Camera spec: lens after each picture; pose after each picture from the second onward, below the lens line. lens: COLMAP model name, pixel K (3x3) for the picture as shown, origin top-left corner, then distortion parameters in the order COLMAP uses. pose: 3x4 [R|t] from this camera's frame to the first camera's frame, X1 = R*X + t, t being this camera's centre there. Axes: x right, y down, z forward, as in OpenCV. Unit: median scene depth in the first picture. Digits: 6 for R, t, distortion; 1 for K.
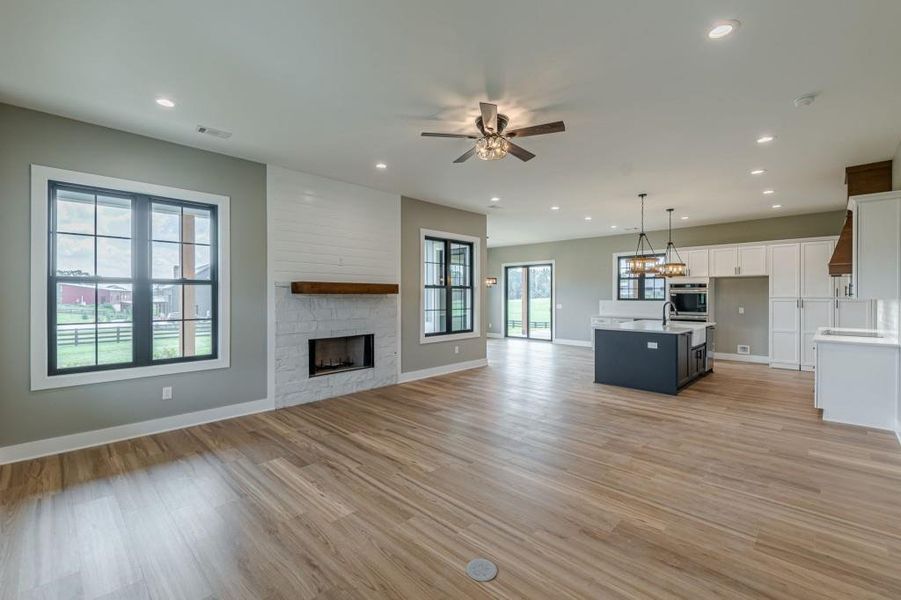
lens RADIAL K [[392.0, 0, 446.4], [0, 392.0, 294.0], [0, 0, 1]] dist [0.002329, 0.000117]
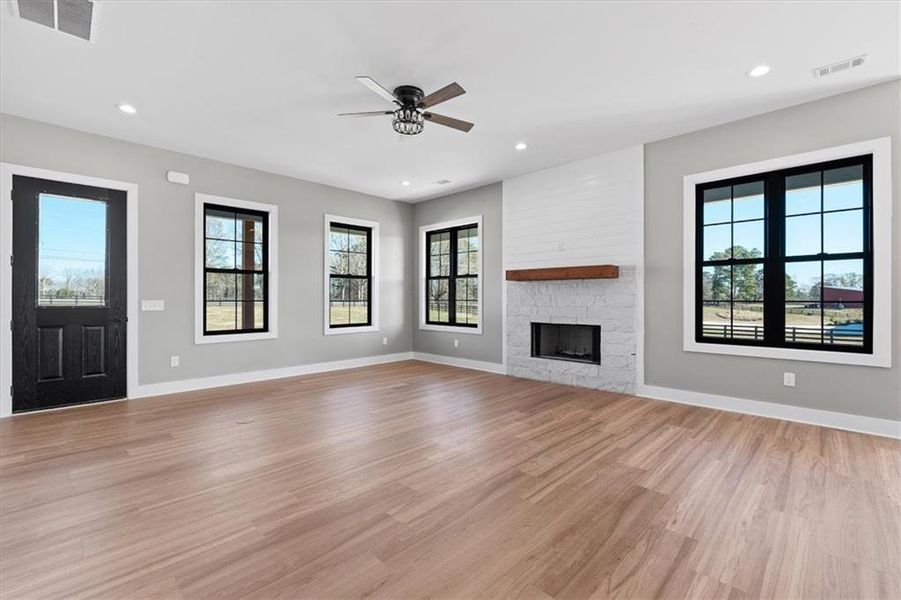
lens RADIAL K [[395.5, 0, 450.5], [0, 395.5, 301.8], [0, 0, 1]] dist [-0.012816, 0.004997]
pose [[0.006853, 0.009685, -0.999930, 1.000834], [0.001184, 0.999952, 0.009693, 0.061787], [0.999976, -0.001250, 0.006842, 1.004363]]
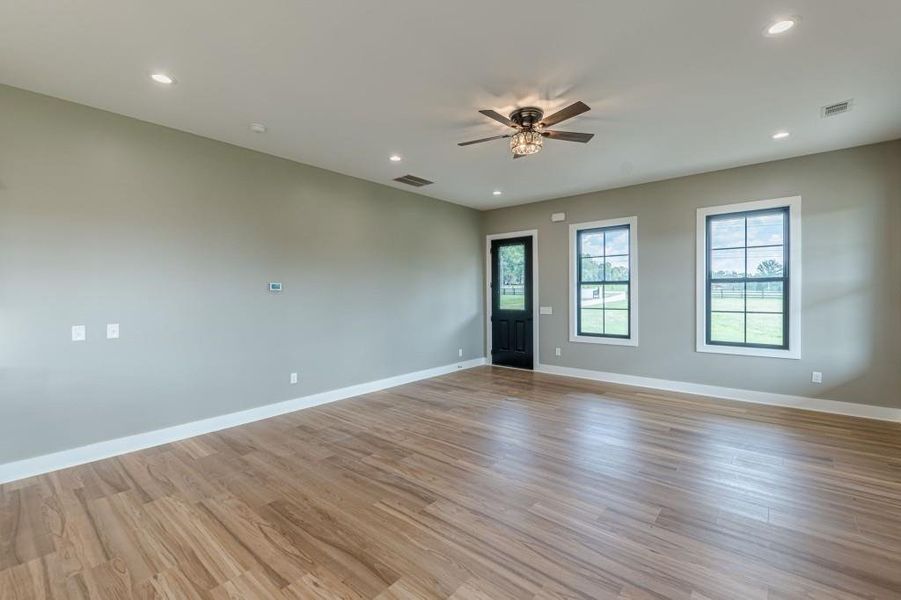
lens RADIAL K [[392.0, 0, 446.4], [0, 392.0, 294.0], [0, 0, 1]] dist [0.002329, 0.000117]
pose [[-0.997533, 0.008243, -0.069713, 0.352759], [0.008100, 0.999964, 0.002339, 0.002674], [0.069729, 0.001768, -0.997564, 1.799204]]
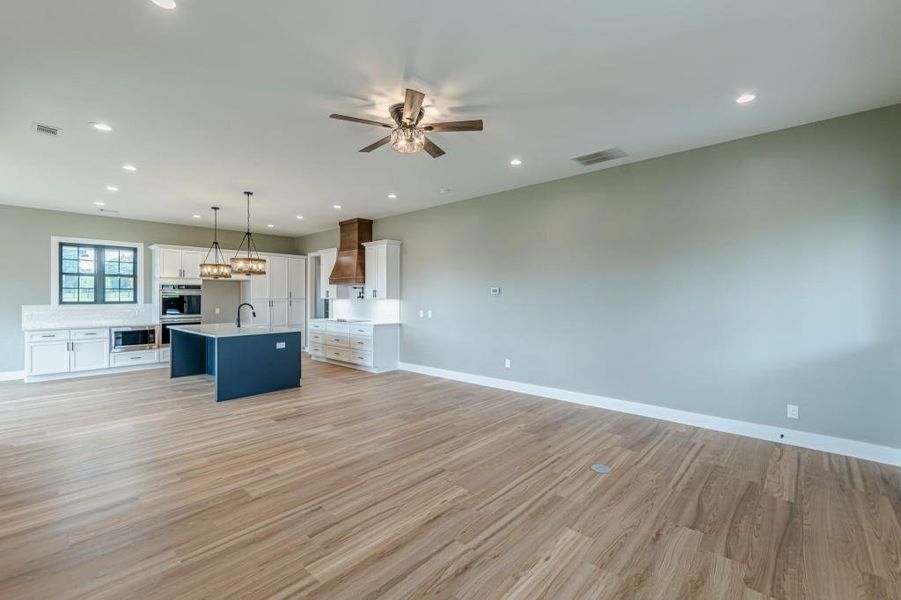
lens RADIAL K [[392.0, 0, 446.4], [0, 392.0, 294.0], [0, 0, 1]] dist [0.002329, 0.000117]
pose [[-0.039865, 0.006189, 0.999186, -0.758473], [-0.001518, 0.999979, -0.006254, 0.001548], [-0.999204, -0.001766, -0.039855, 0.865452]]
